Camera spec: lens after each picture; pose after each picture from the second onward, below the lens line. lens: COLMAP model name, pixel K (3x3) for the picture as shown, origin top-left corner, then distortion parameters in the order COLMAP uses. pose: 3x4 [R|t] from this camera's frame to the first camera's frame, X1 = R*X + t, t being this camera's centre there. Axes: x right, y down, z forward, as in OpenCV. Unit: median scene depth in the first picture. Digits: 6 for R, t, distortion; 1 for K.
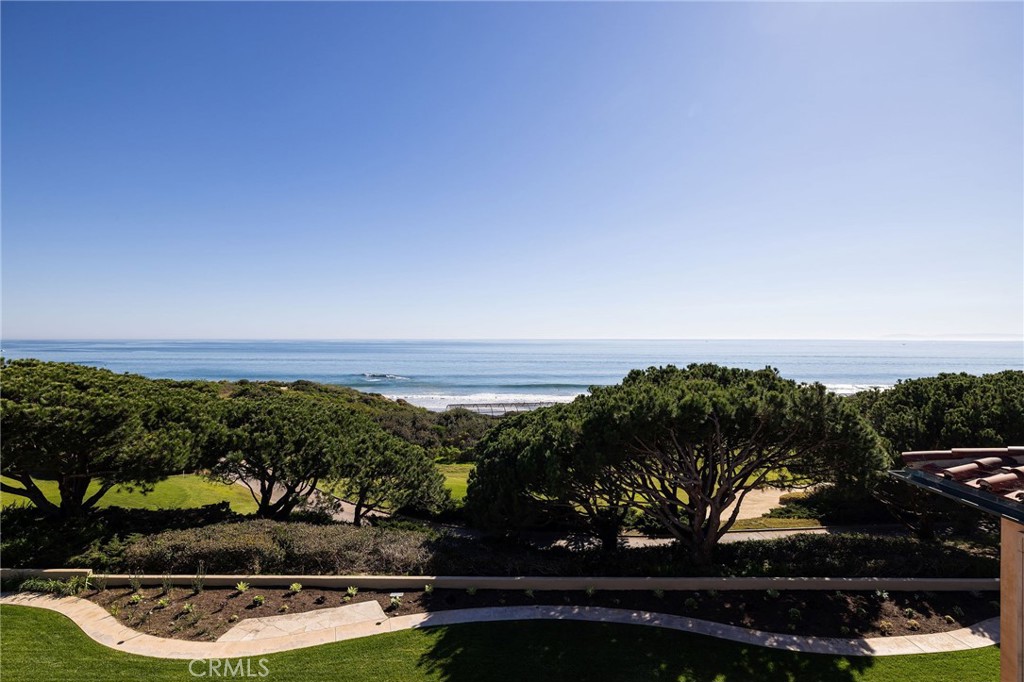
lens RADIAL K [[486.5, 0, 512.0], [0, 486.5, 341.2], [0, 0, 1]] dist [-0.000731, -0.000059]
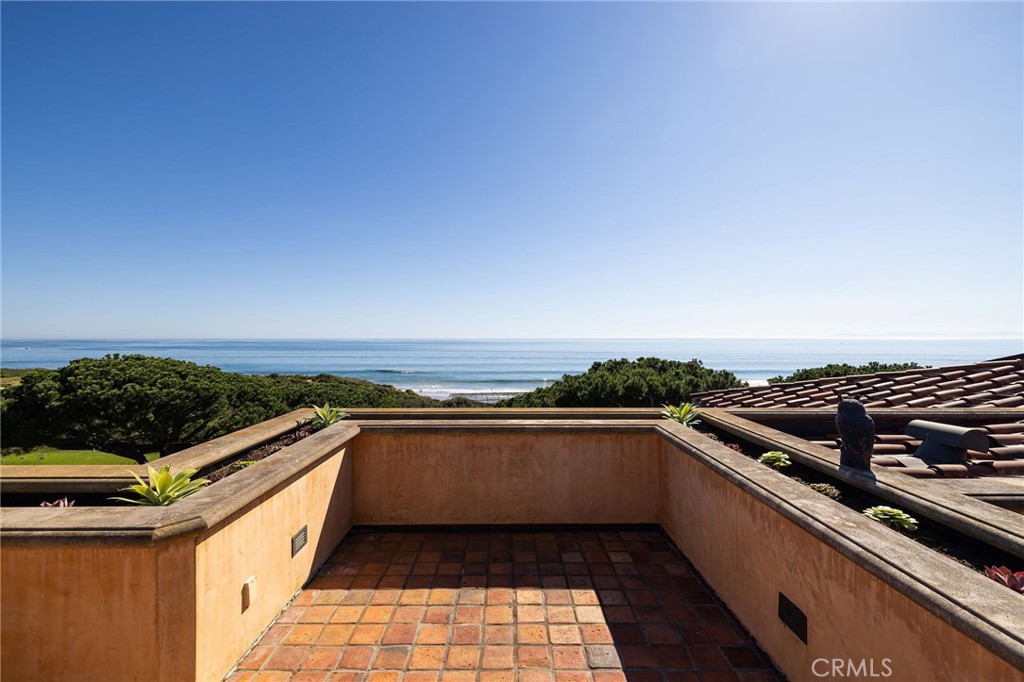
lens RADIAL K [[442.8, 0, 512.3], [0, 442.8, 340.8], [0, 0, 1]] dist [0.000582, 0.000013]
pose [[0.999803, -0.001103, 0.019837, -0.002310], [0.001073, 0.999998, 0.001519, -0.001311], [-0.019839, -0.001497, 0.999802, -0.221279]]
